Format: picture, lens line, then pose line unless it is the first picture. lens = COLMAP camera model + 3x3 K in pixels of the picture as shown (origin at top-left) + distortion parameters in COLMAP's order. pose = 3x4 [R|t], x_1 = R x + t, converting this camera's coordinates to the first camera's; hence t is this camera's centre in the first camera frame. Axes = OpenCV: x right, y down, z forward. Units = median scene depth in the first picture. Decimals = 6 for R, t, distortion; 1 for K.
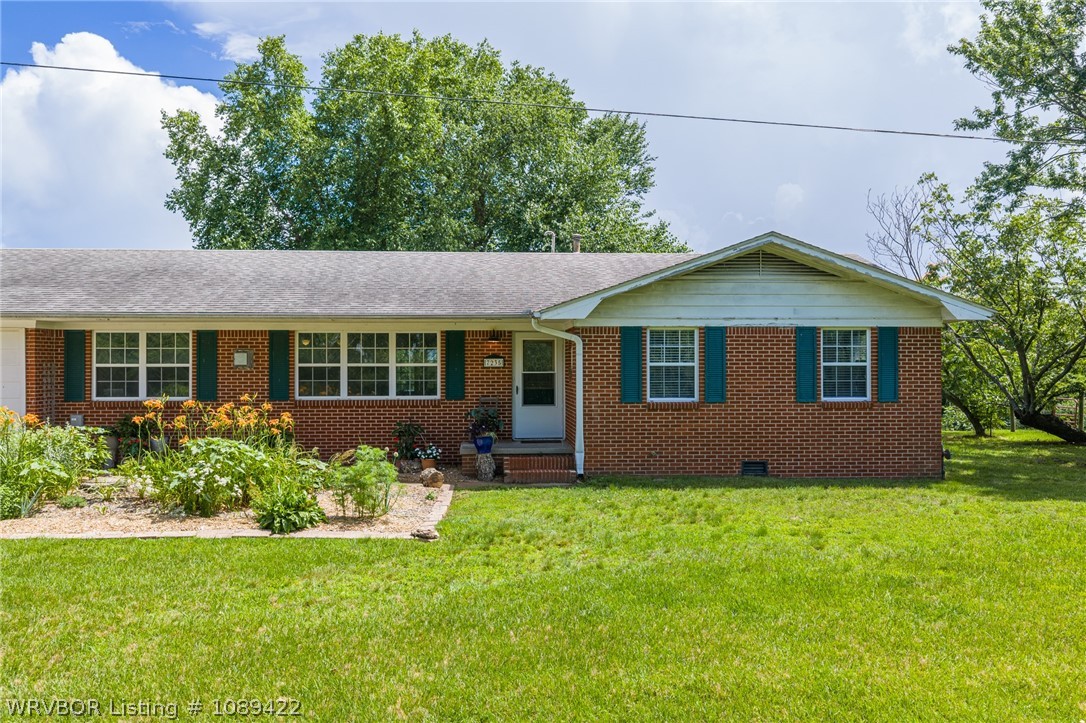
lens RADIAL K [[898.9, 0, 543.0], [0, 898.9, 361.5], [0, 0, 1]] dist [0.004902, -0.019541]
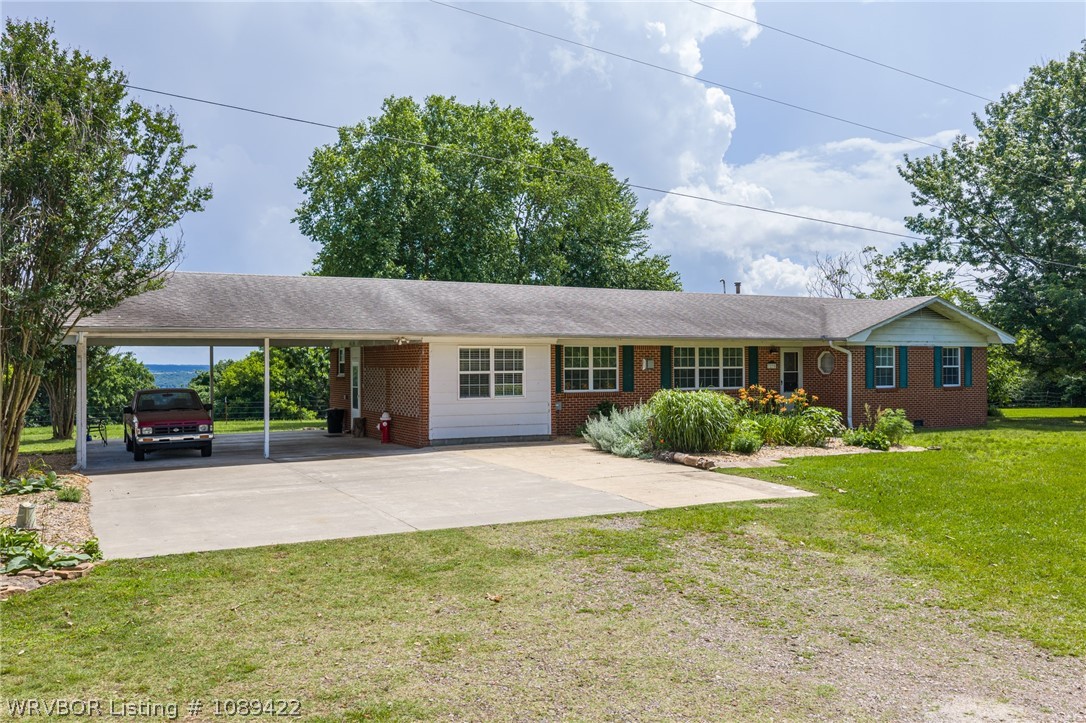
lens RADIAL K [[898.9, 0, 543.0], [0, 898.9, 361.5], [0, 0, 1]] dist [0.004902, -0.019541]
pose [[0.914207, -0.000916, 0.405246, -1.179348], [0.002658, 0.999989, -0.003737, -0.002359], [-0.405238, 0.004493, 0.914200, -0.352262]]
